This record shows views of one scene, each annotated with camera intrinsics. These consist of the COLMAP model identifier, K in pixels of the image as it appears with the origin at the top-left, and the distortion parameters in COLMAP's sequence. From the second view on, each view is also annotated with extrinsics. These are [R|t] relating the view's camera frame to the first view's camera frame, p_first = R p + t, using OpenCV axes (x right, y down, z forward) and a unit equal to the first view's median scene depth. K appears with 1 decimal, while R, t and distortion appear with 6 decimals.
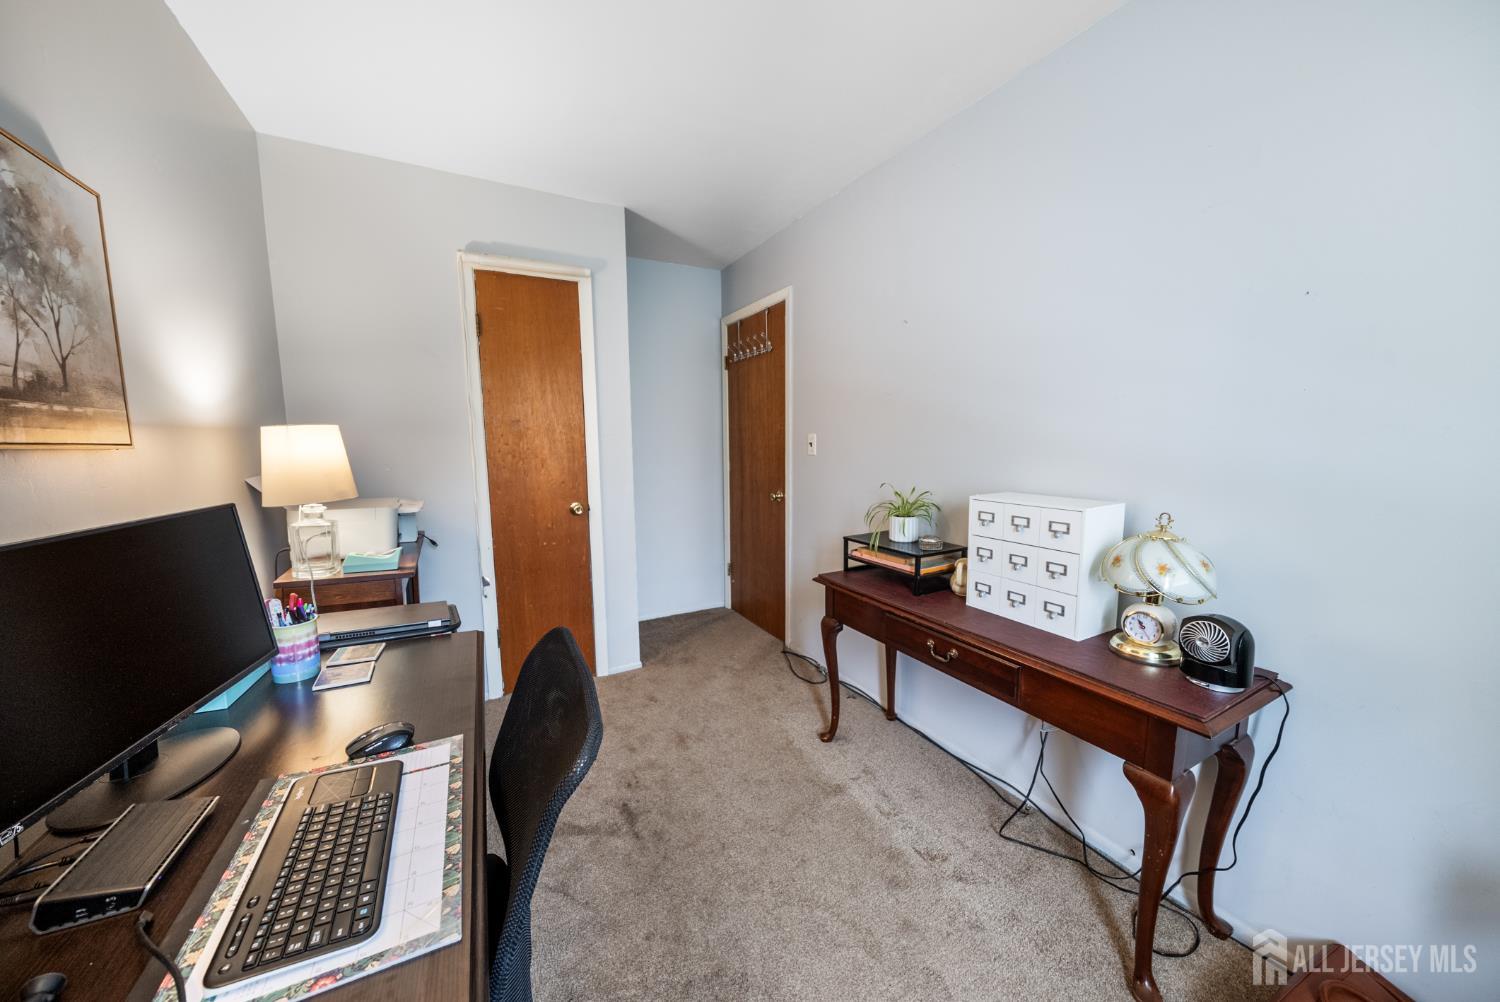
lens RADIAL K [[528.5, 0, 748.4], [0, 528.5, 500.6], [0, 0, 1]] dist [0.000057, -0.000006]
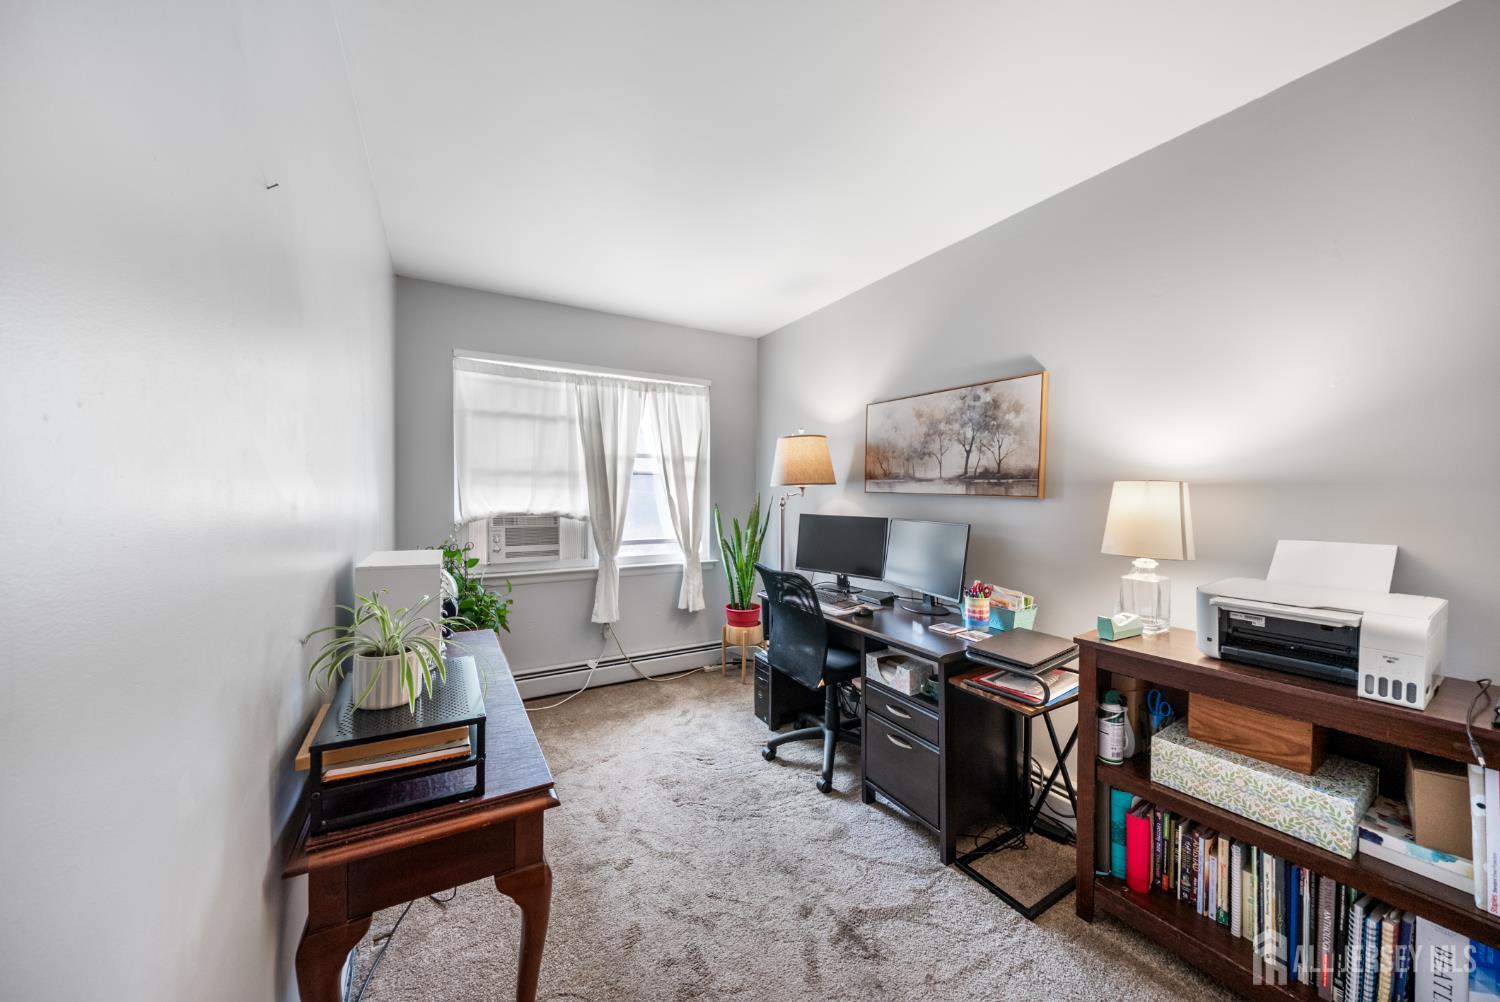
lens RADIAL K [[528.5, 0, 748.9], [0, 528.5, 495.6], [0, 0, 1]] dist [0.000057, -0.000006]
pose [[-0.998211, 0.002133, -0.059759, -0.025341], [-0.005374, 0.992120, 0.125173, -0.404796], [0.059555, 0.125270, -0.990334, 3.311529]]
